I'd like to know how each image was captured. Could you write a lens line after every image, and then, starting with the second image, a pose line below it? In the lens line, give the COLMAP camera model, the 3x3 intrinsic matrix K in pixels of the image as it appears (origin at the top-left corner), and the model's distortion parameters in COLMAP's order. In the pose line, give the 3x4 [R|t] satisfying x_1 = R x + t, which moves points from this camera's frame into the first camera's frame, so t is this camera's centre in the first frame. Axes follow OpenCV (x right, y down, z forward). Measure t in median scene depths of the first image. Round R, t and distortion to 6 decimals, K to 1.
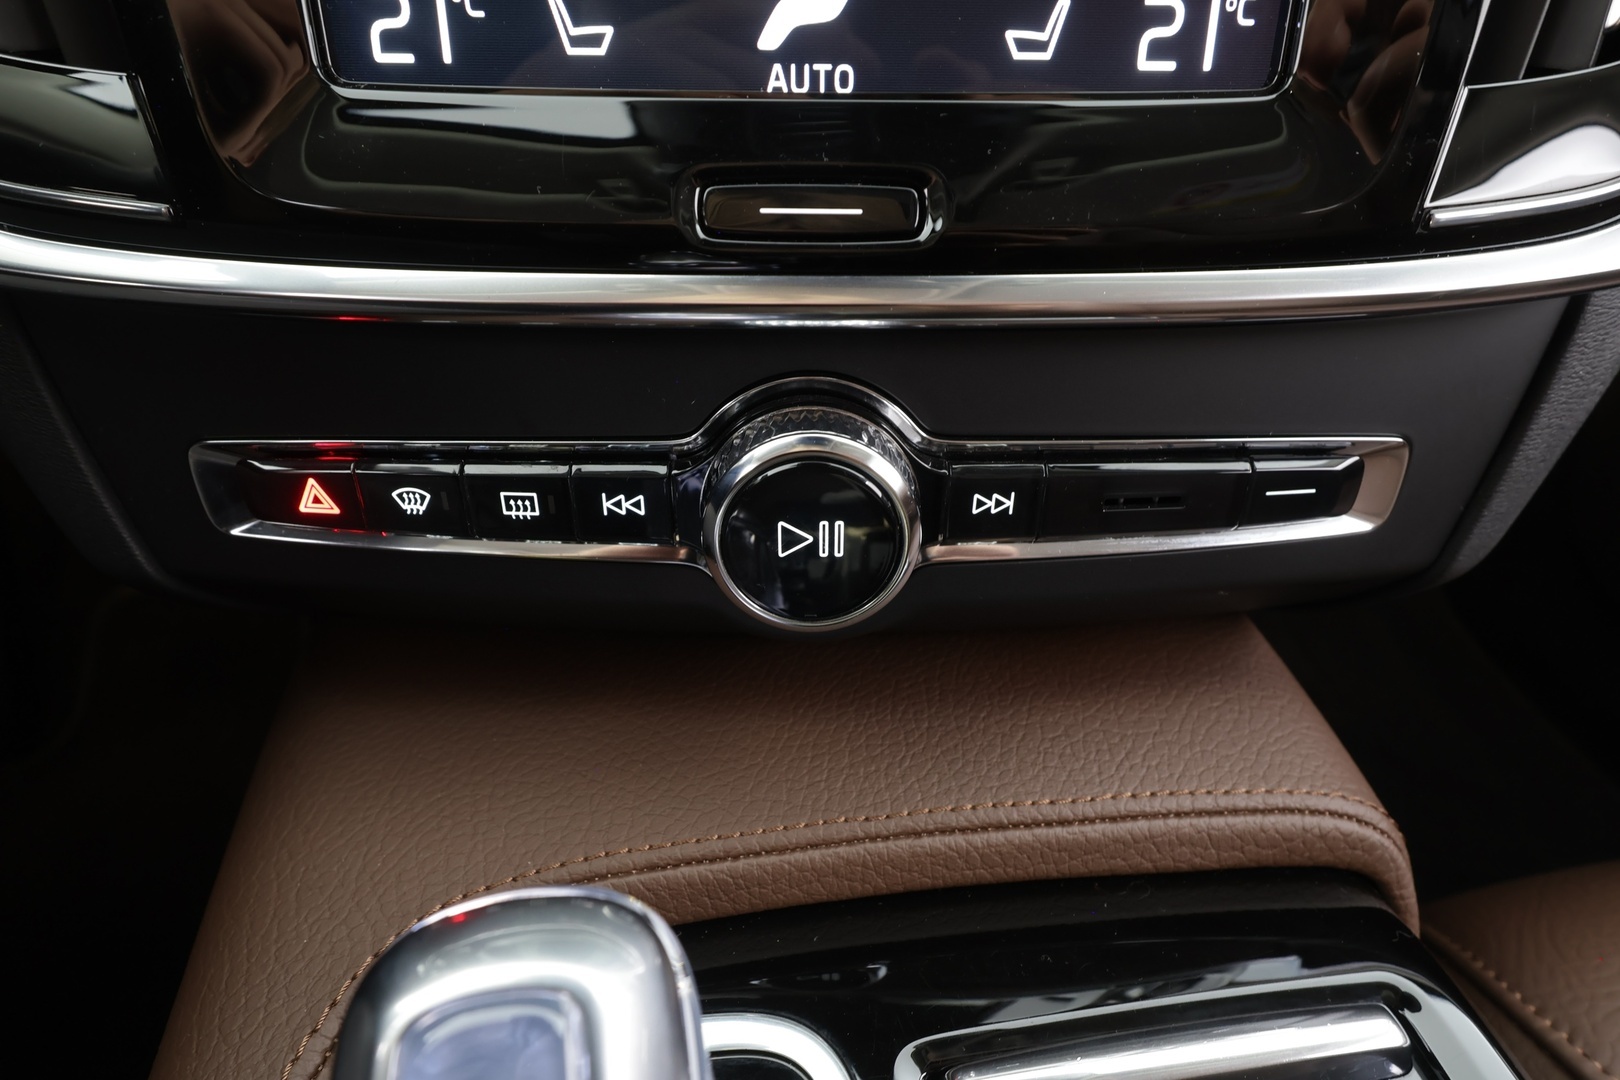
lens RADIAL K [[868.1, 0, 816.3], [0, 868.1, 536.2], [0, 0, 1]] dist [0.019948, 0.000021]
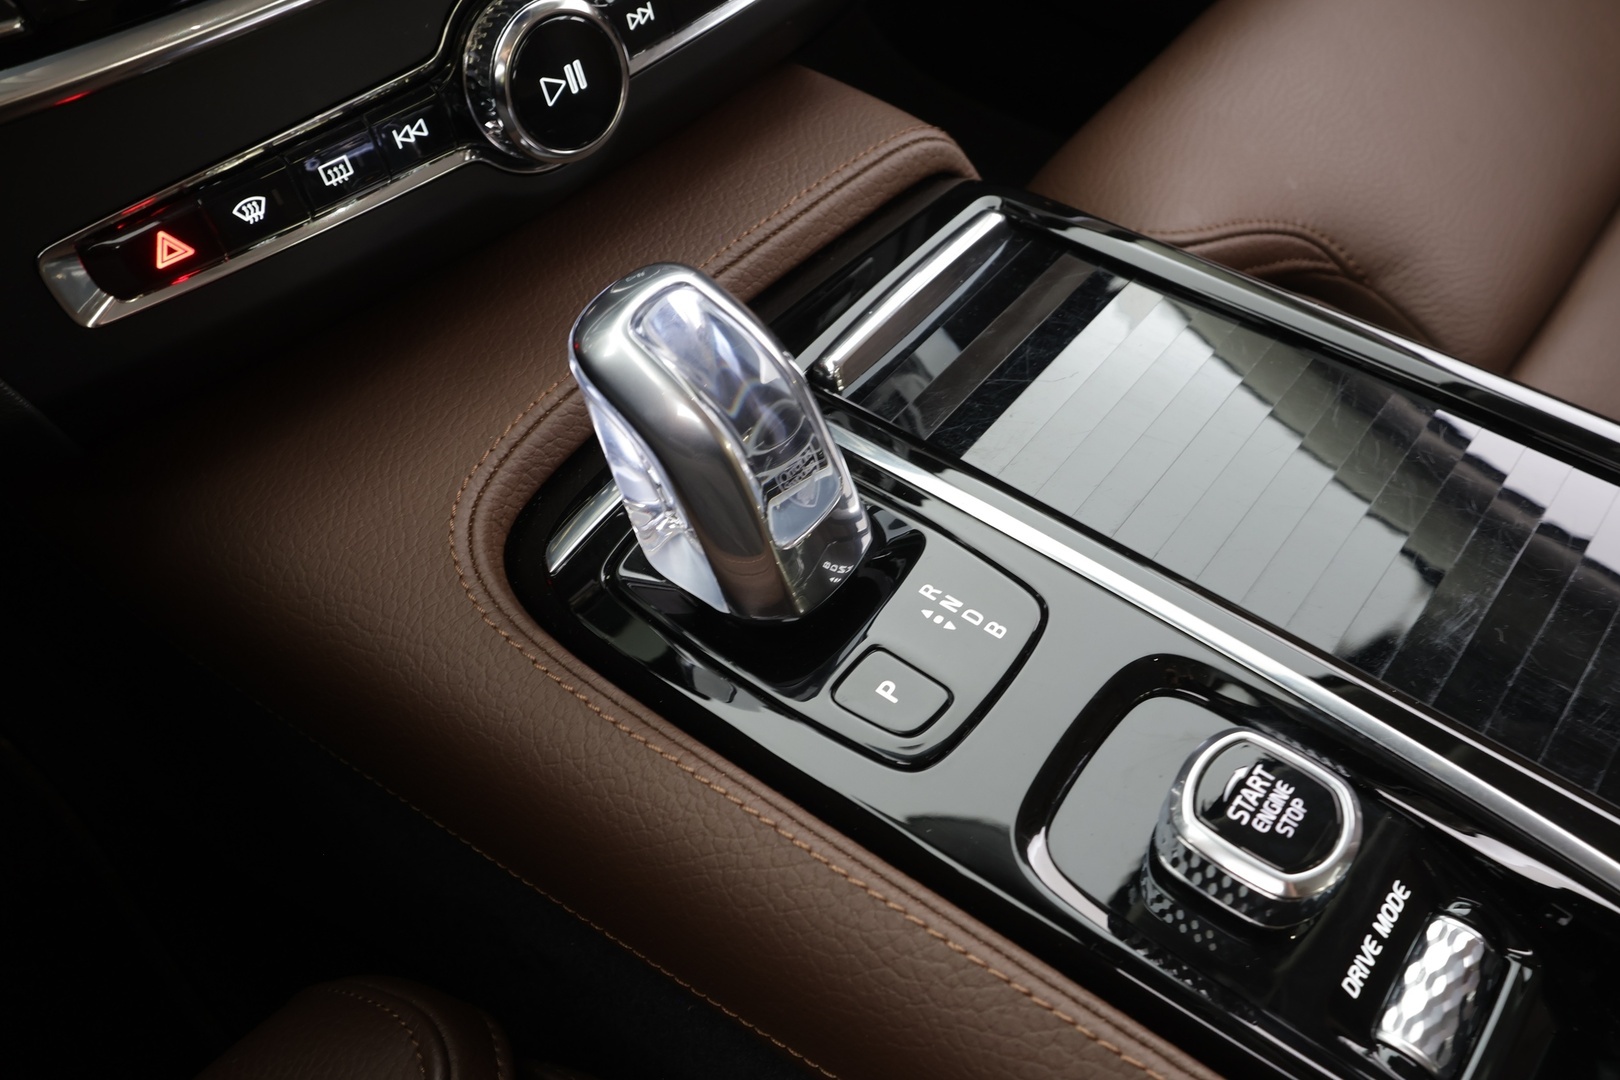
lens RADIAL K [[1260.4, 0, 820.6], [0, 1260.4, 531.9], [0, 0, 1]] dist [0.020365, -0.009081]
pose [[0.733579, -0.558161, 0.387708, -0.812532], [0.460587, 0.827815, 0.320284, 0.126864], [-0.499721, -0.056380, 0.864350, -0.899421]]
